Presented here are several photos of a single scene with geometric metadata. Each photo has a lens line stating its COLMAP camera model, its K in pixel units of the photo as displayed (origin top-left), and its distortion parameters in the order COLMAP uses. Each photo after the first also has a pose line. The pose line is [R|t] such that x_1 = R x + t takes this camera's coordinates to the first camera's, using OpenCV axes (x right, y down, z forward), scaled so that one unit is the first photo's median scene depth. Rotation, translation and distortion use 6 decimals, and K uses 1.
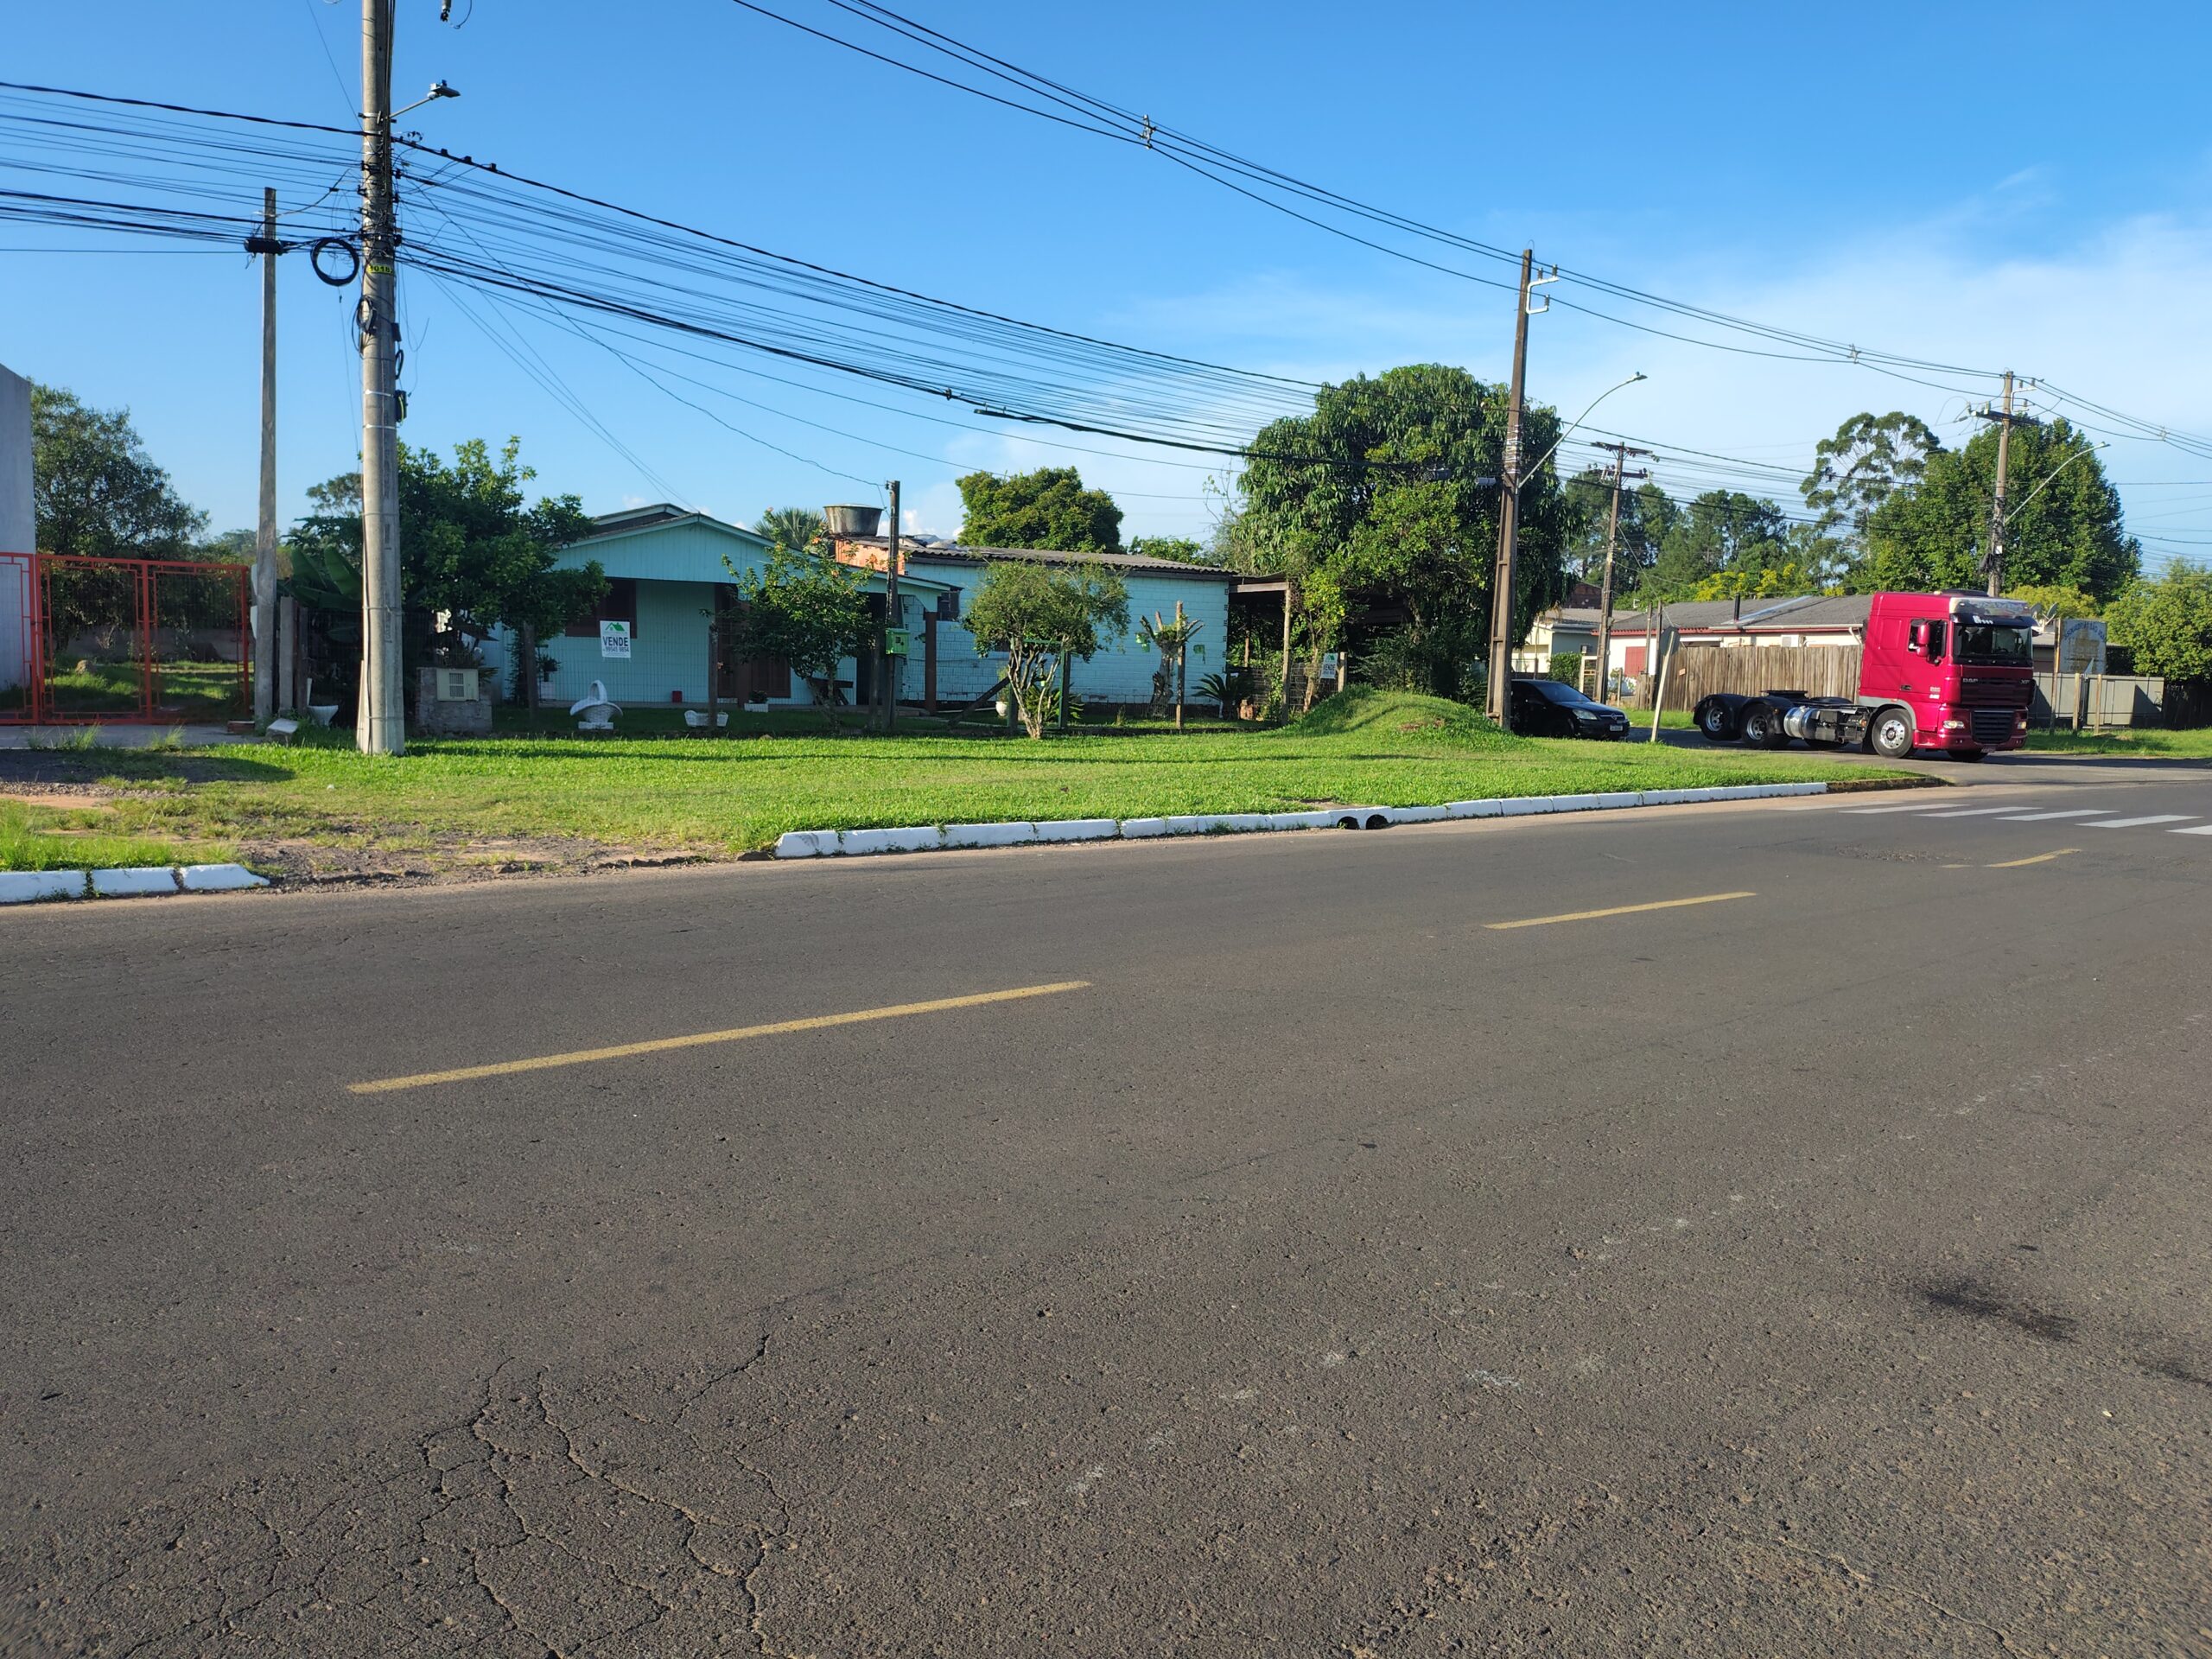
lens RADIAL K [[1625.1, 0, 1106.0], [0, 1625.1, 829.5], [0, 0, 1]] dist [0.098059, -0.147493]
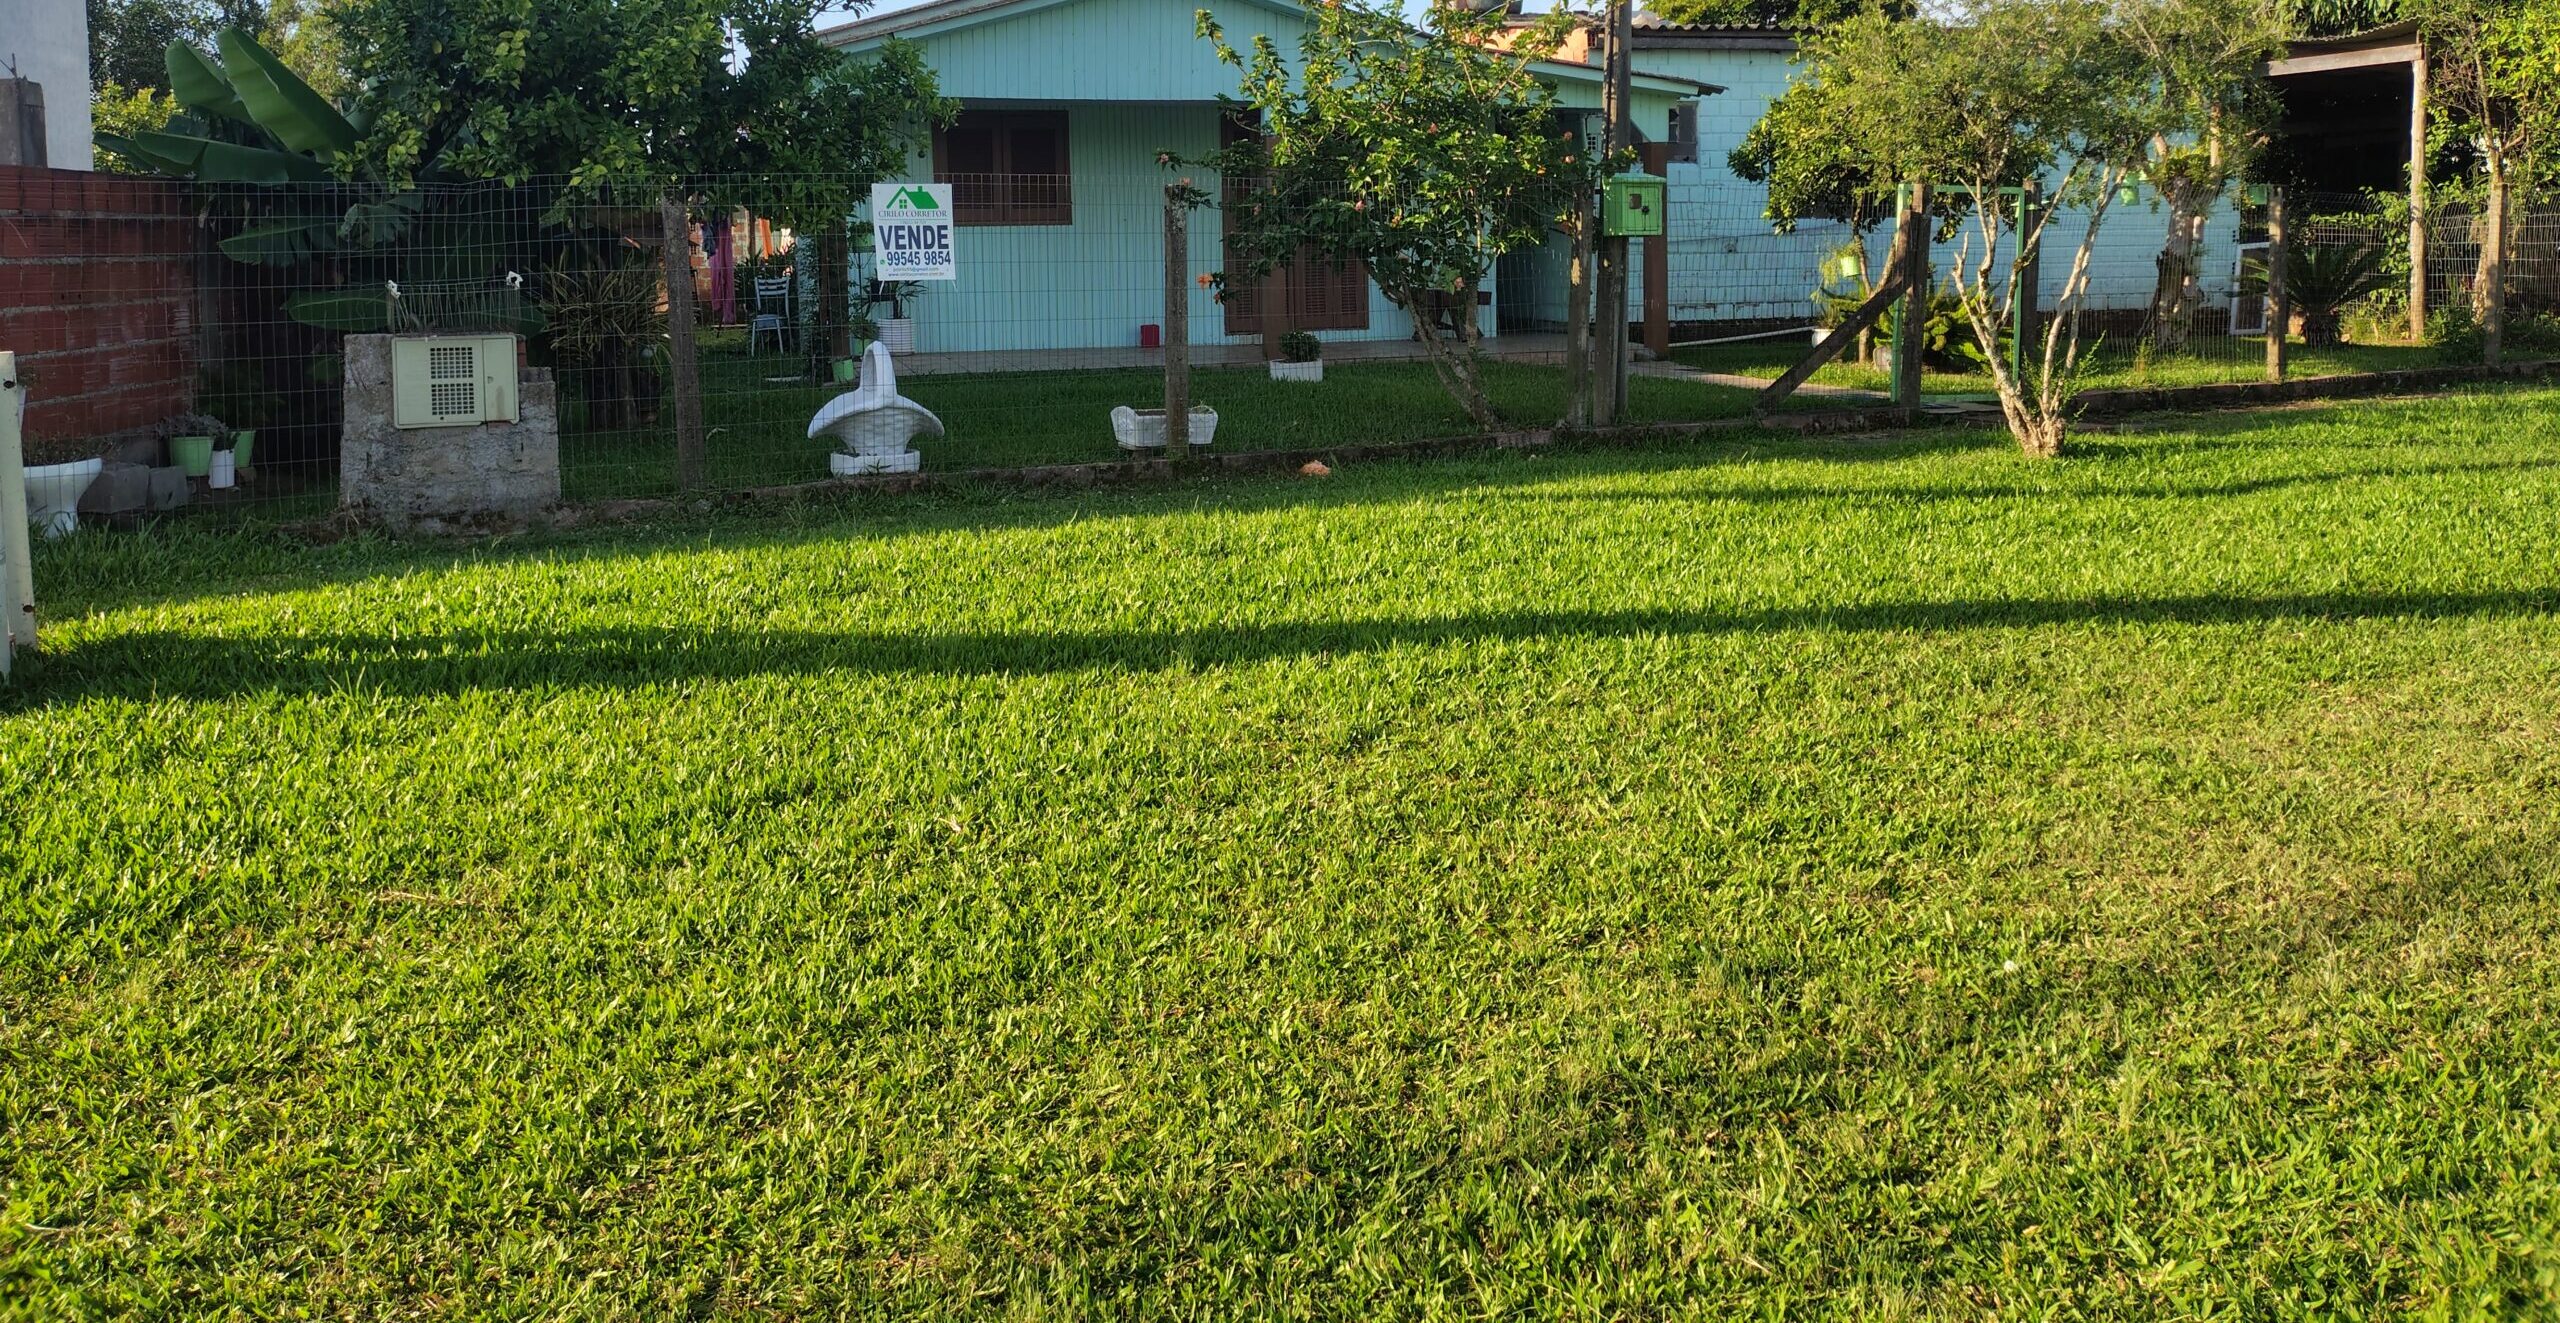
lens RADIAL K [[1886.6, 0, 1289.4], [0, 1886.6, 337.9], [0, 0, 1]] dist [0.077517, -0.105198]
pose [[0.973930, -0.026511, -0.225294, -0.078762], [0.015715, 0.998646, -0.049581, -0.045265], [0.226303, 0.044748, 0.973029, 0.393572]]
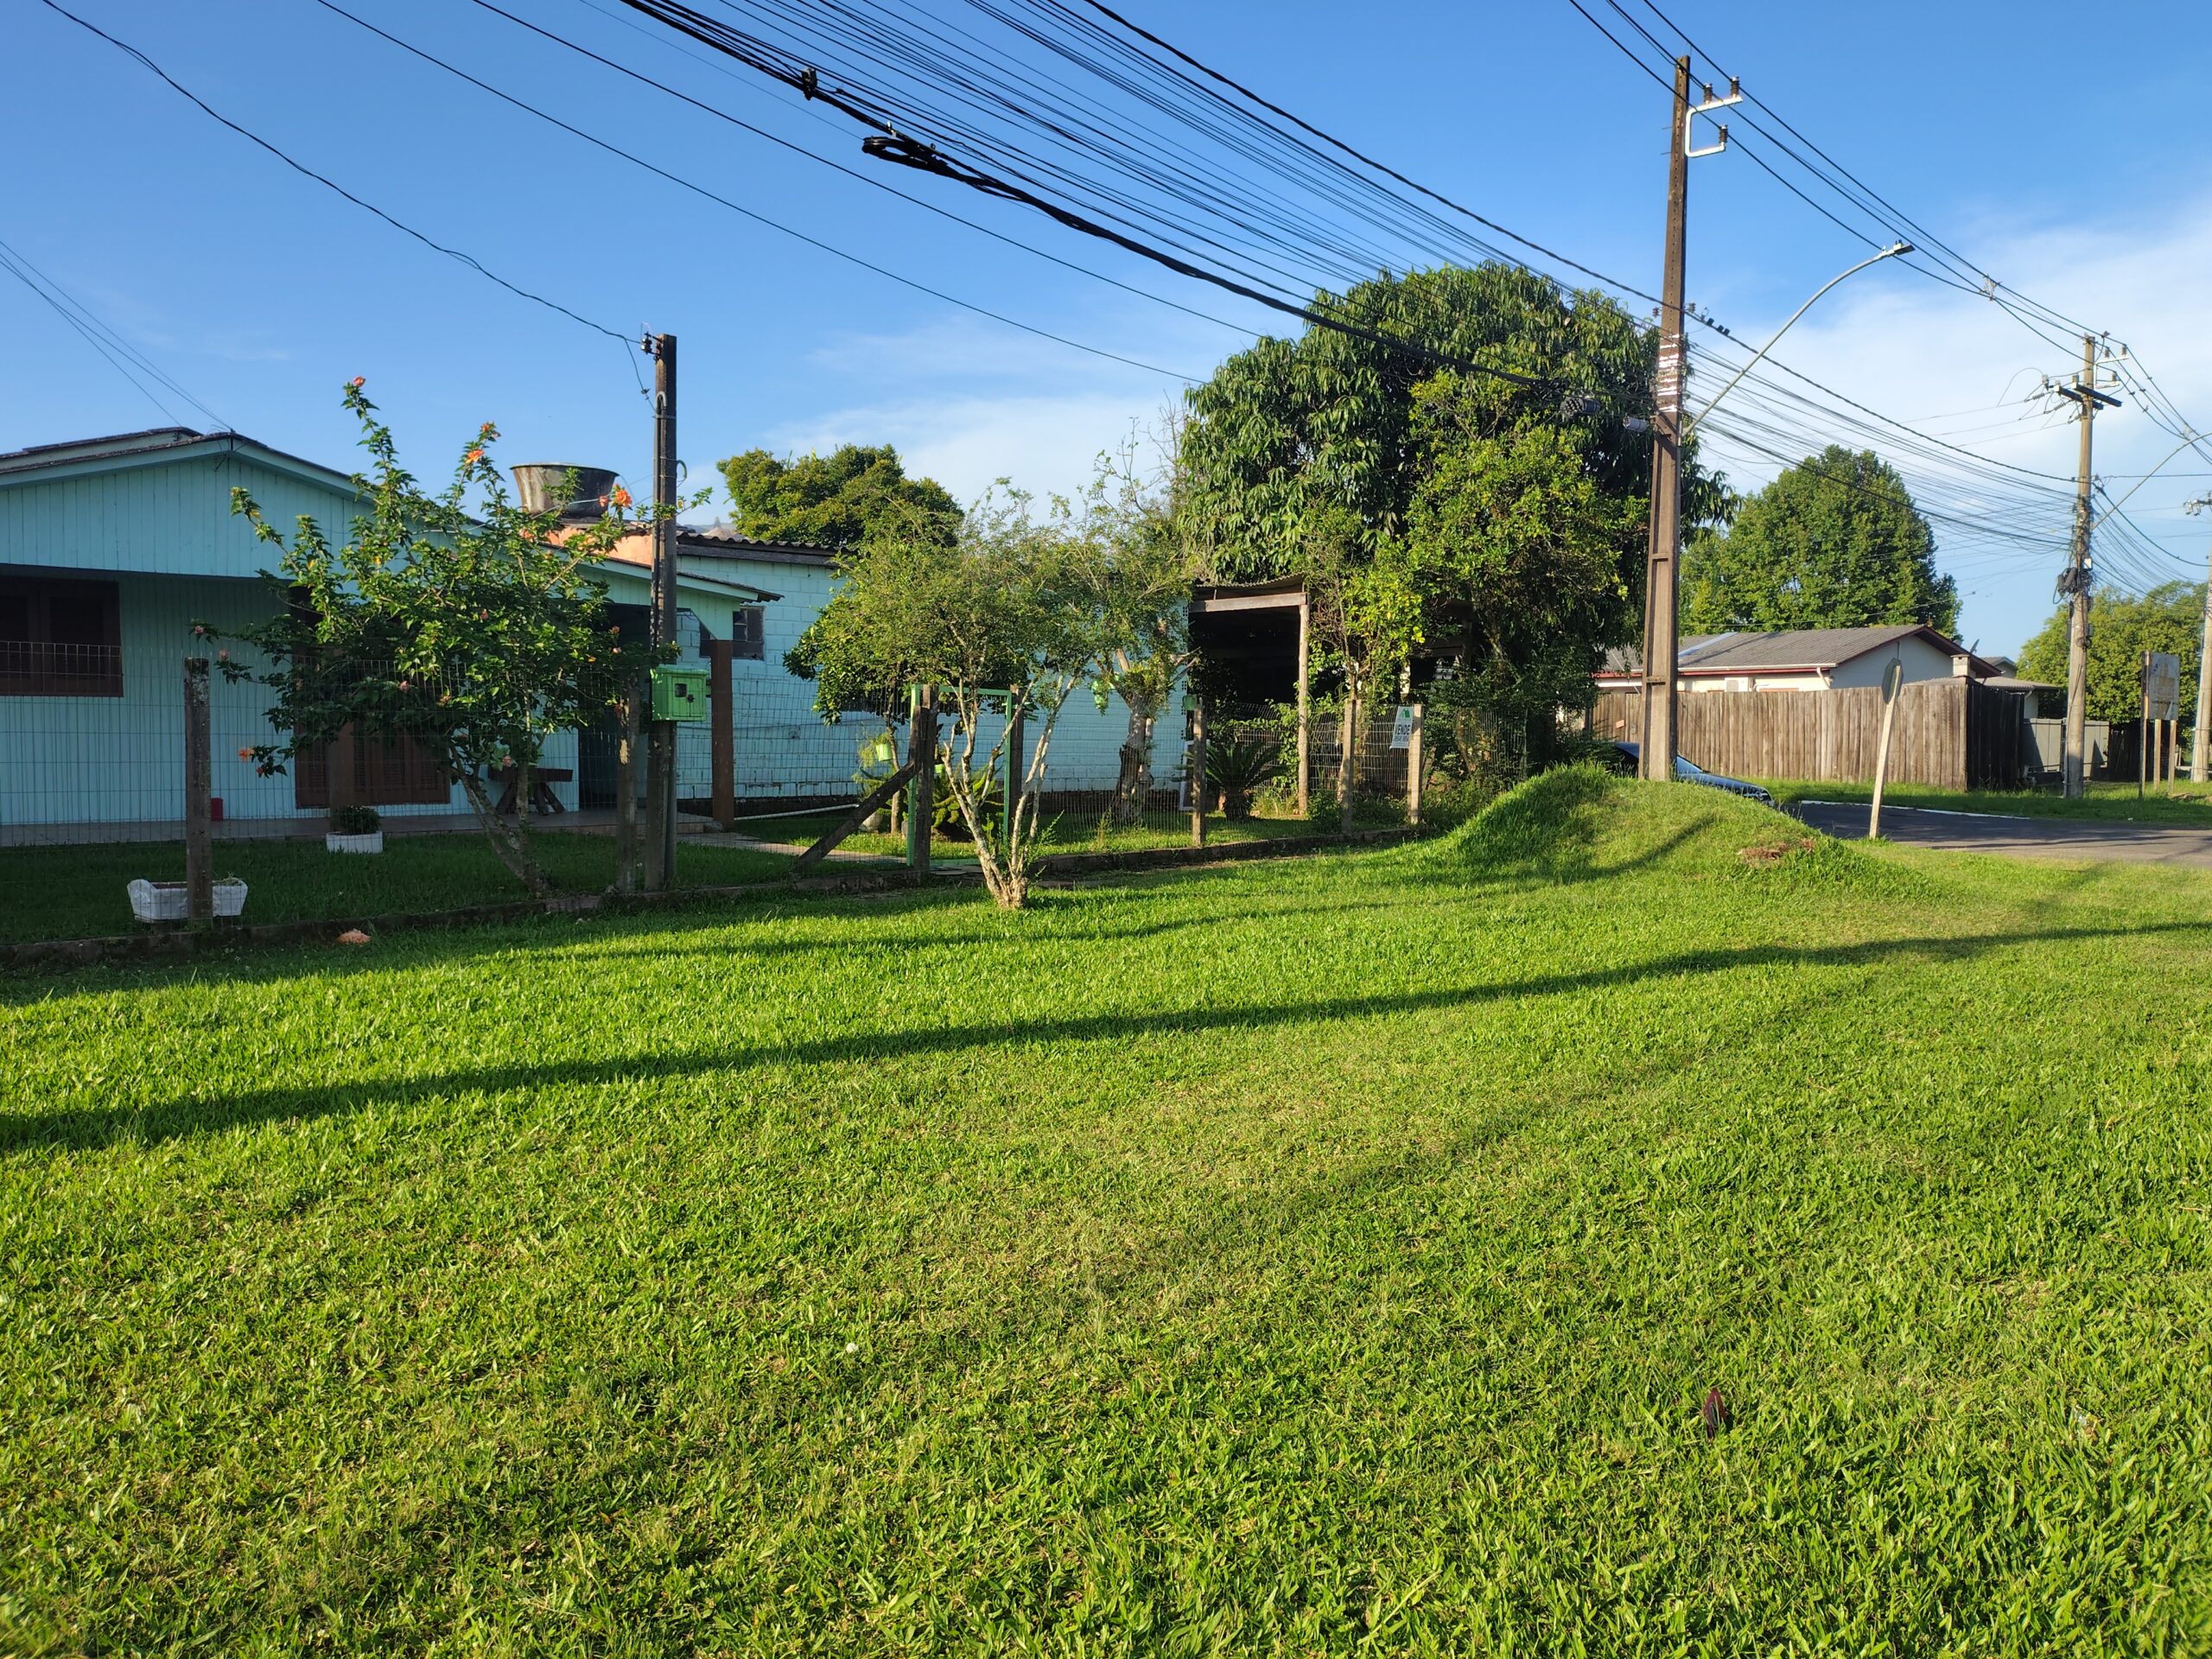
lens RADIAL K [[1625.1, 0, 1106.0], [0, 1625.1, 829.5], [0, 0, 1]] dist [0.098059, -0.147493]
pose [[0.986078, -0.026140, 0.164217, -0.064396], [0.031489, 0.999052, -0.030053, -0.044952], [-0.163276, 0.034806, 0.985966, 0.398545]]
